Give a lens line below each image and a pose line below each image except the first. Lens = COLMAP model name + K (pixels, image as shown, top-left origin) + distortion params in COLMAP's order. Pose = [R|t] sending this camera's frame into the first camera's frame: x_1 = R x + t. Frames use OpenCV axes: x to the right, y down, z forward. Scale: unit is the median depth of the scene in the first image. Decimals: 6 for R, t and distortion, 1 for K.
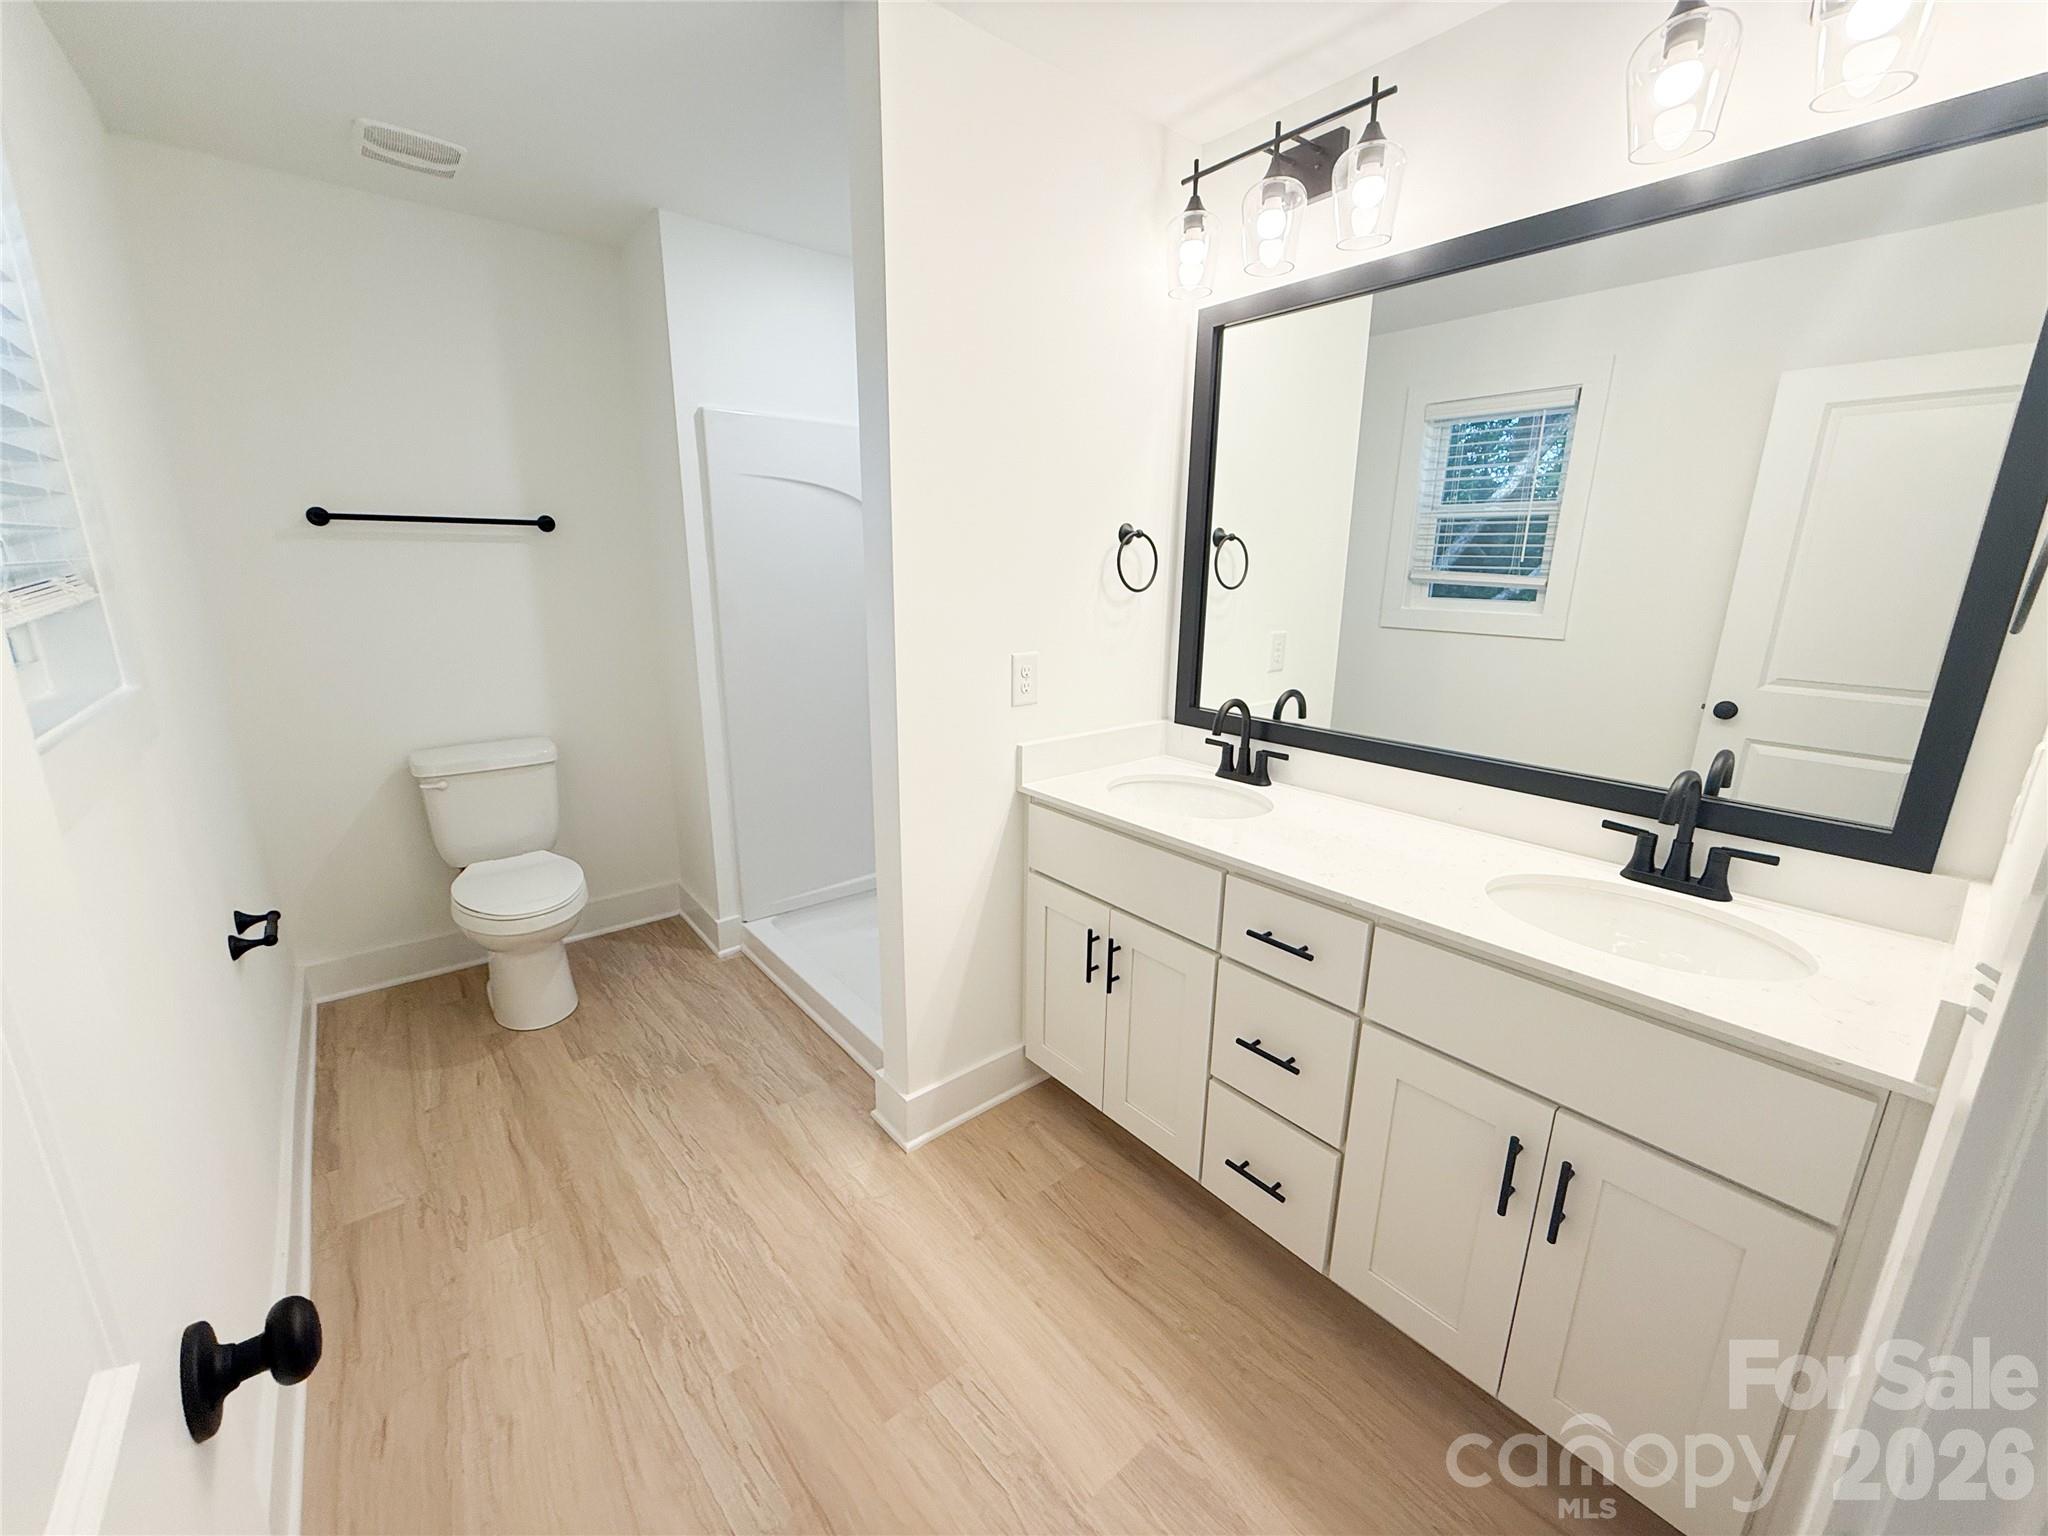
lens RADIAL K [[810.8, 0, 1037.3], [0, 810.8, 768.7], [0, 0, 1]] dist [-0.000301, -0.000167]
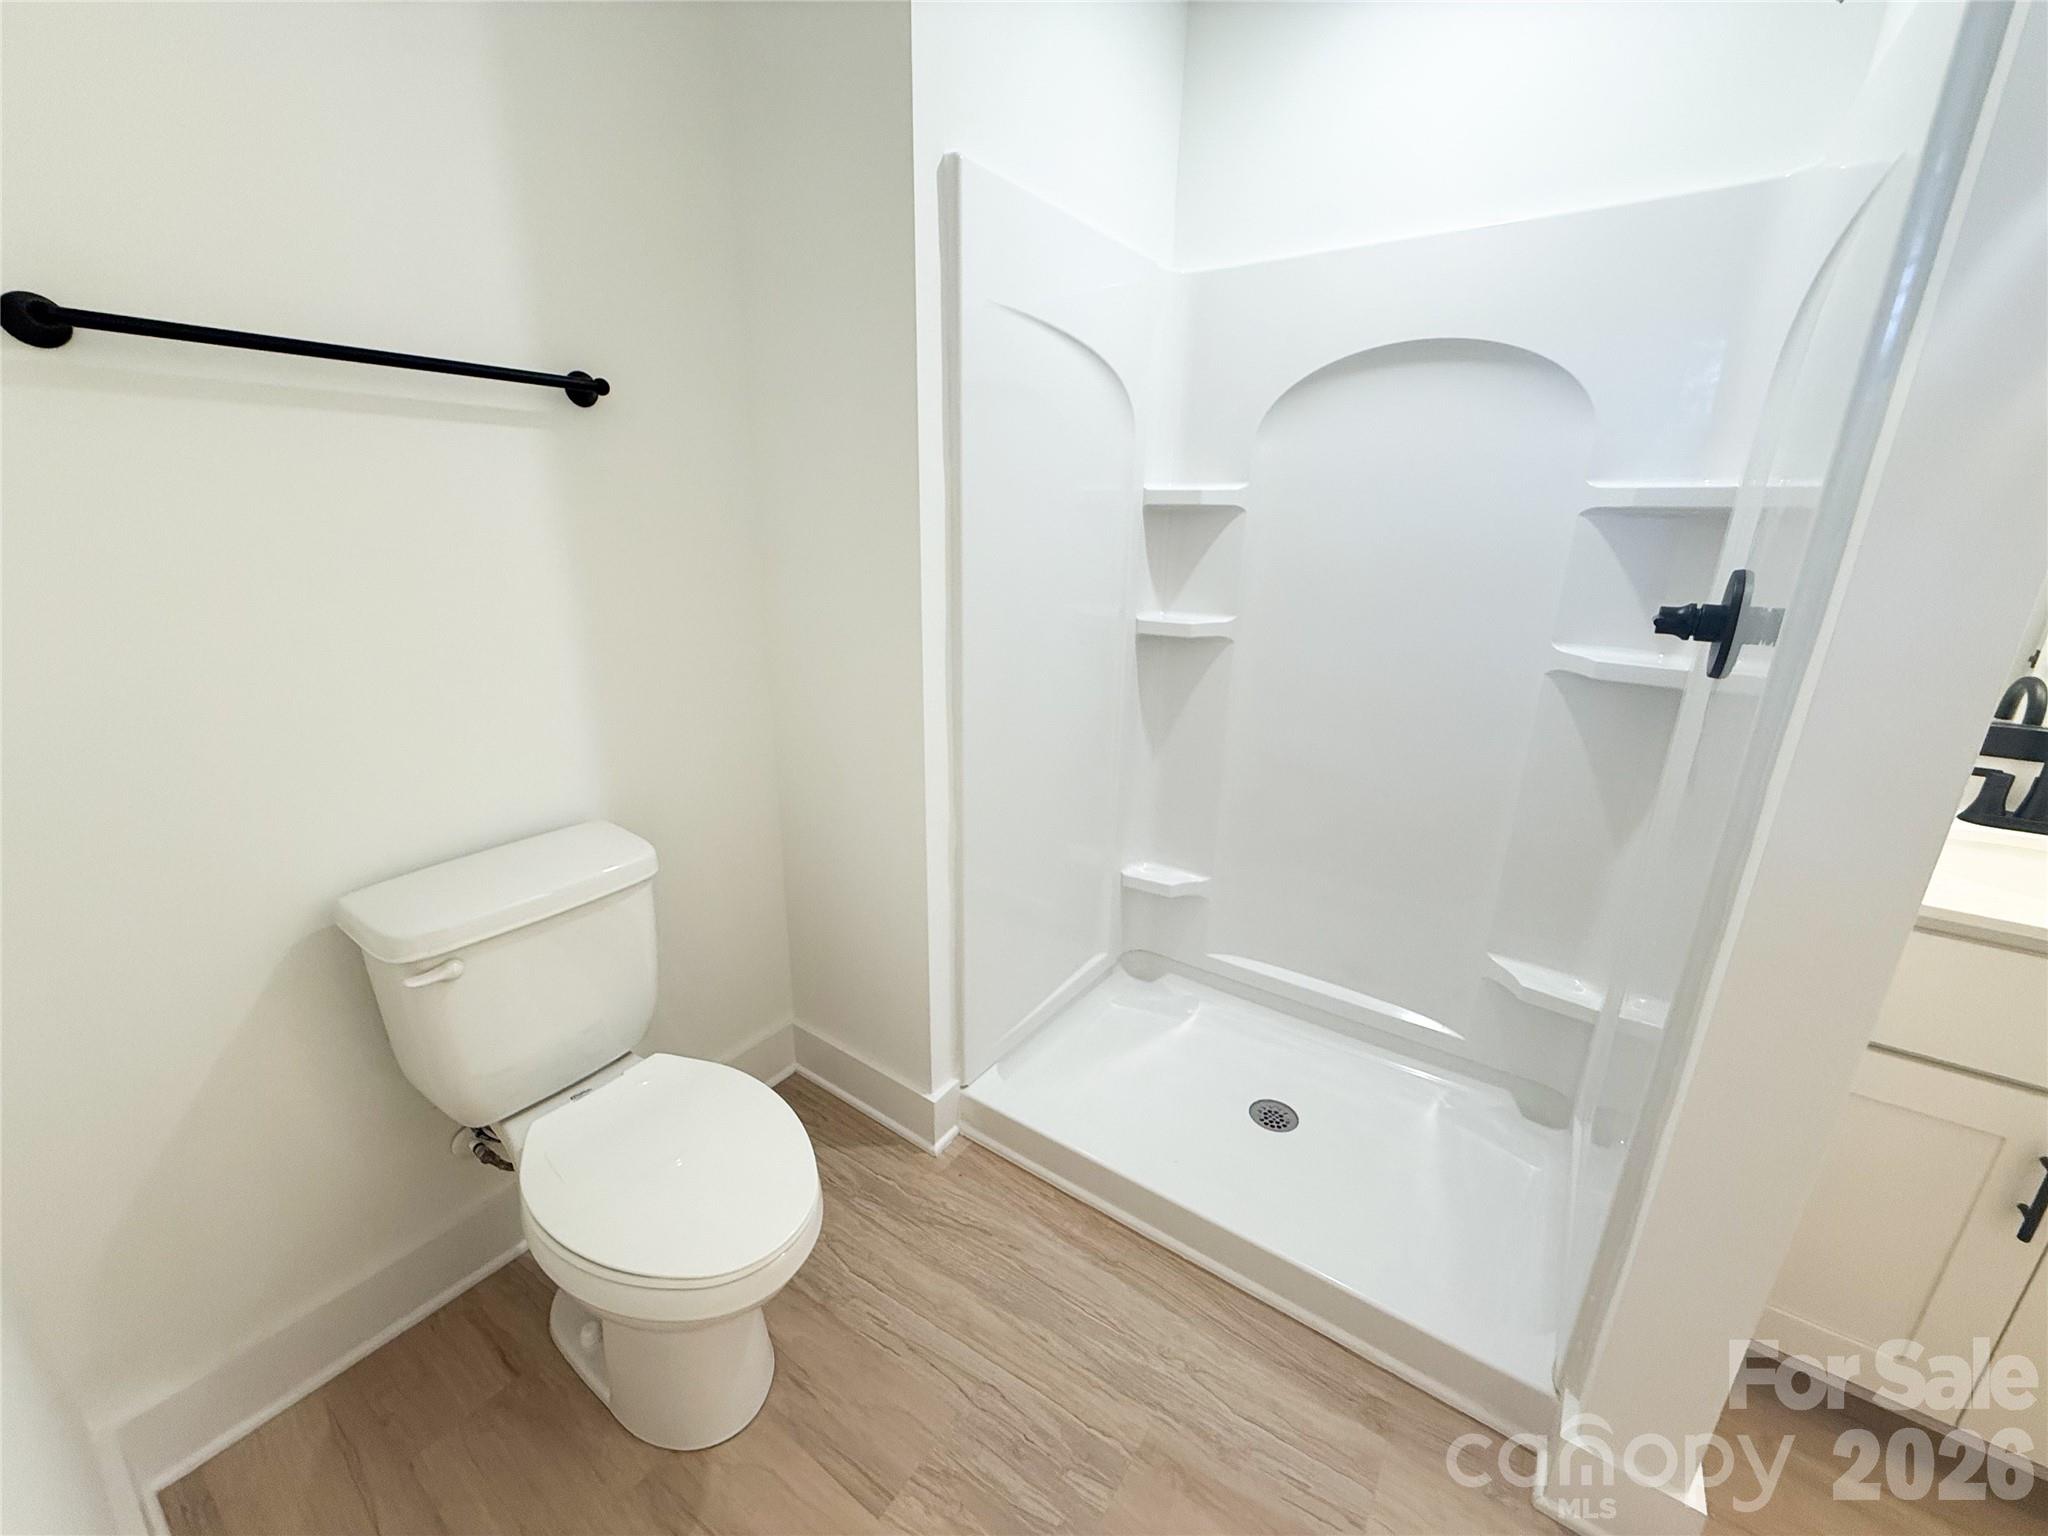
lens RADIAL K [[810.8, 0, 1037.3], [0, 810.8, 768.7], [0, 0, 1]] dist [-0.000301, -0.000167]
pose [[0.966159, -0.074059, 0.247087, -0.506554], [0.059682, 0.996087, 0.065189, -0.095596], [-0.250948, -0.048237, 0.966798, 0.476994]]
